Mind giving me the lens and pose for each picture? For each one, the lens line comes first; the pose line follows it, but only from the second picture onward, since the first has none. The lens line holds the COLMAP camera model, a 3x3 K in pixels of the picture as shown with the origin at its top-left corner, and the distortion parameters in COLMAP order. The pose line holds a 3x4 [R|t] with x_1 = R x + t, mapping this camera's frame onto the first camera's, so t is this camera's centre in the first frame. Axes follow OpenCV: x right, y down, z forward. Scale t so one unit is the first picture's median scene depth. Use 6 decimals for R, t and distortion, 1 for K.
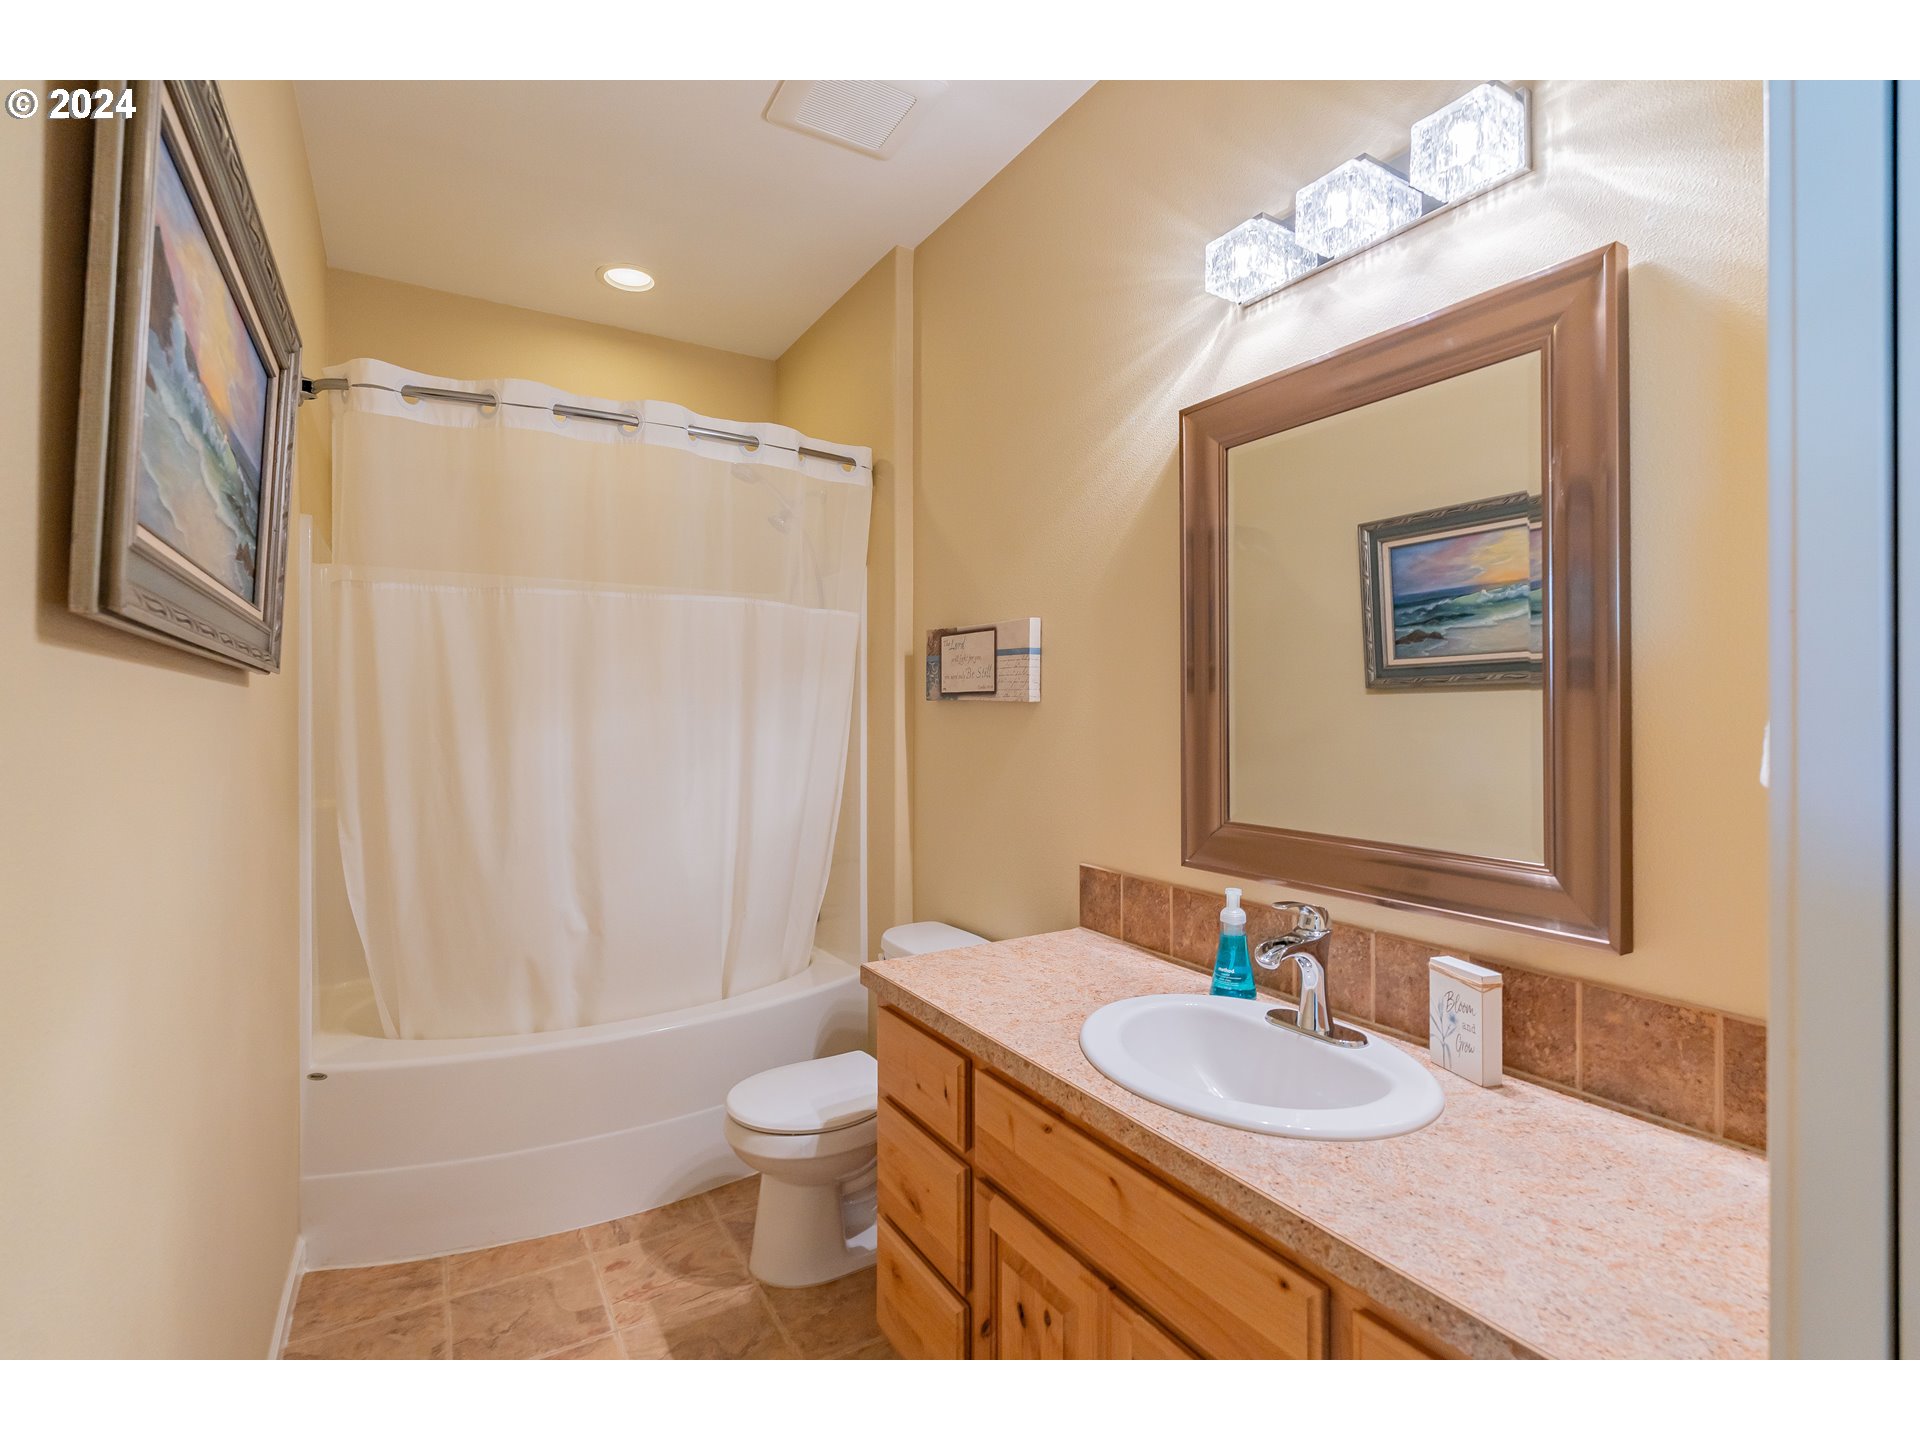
lens RADIAL K [[892.0, 0, 959.7], [0, 892.0, 699.3], [0, 0, 1]] dist [-0.000656, -0.000102]
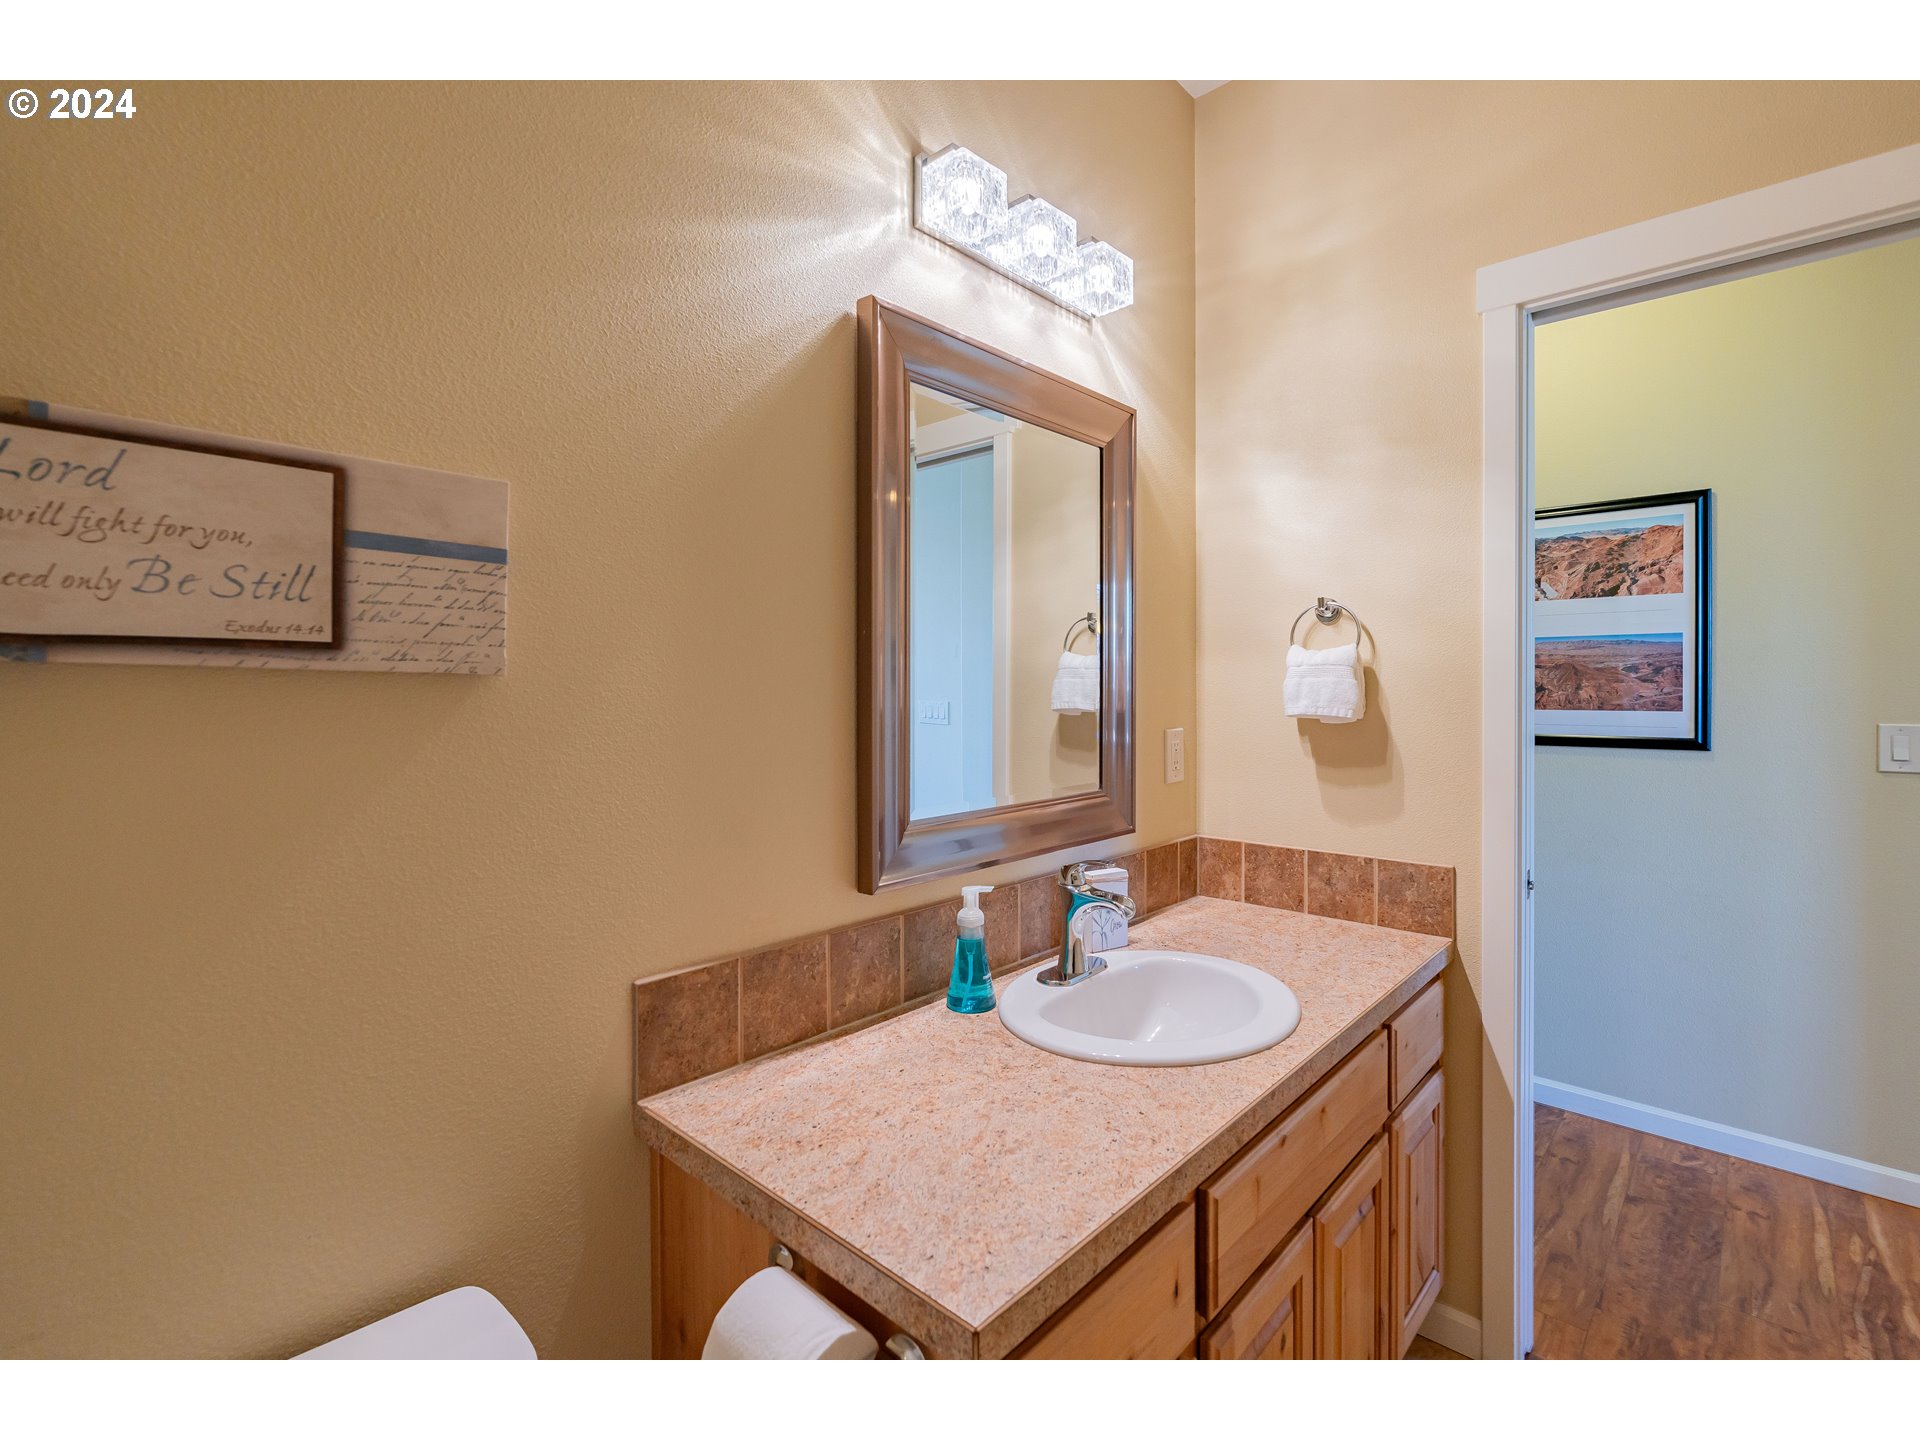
lens RADIAL K [[872.0, 0, 964.6], [0, 872.0, 694.1], [0, 0, 1]] dist [-0.002903, -0.000133]
pose [[-0.272793, -0.005938, 0.962054, -0.467501], [-0.005980, 0.999972, 0.004477, 0.010891], [-0.962054, -0.004532, -0.272821, 1.078936]]
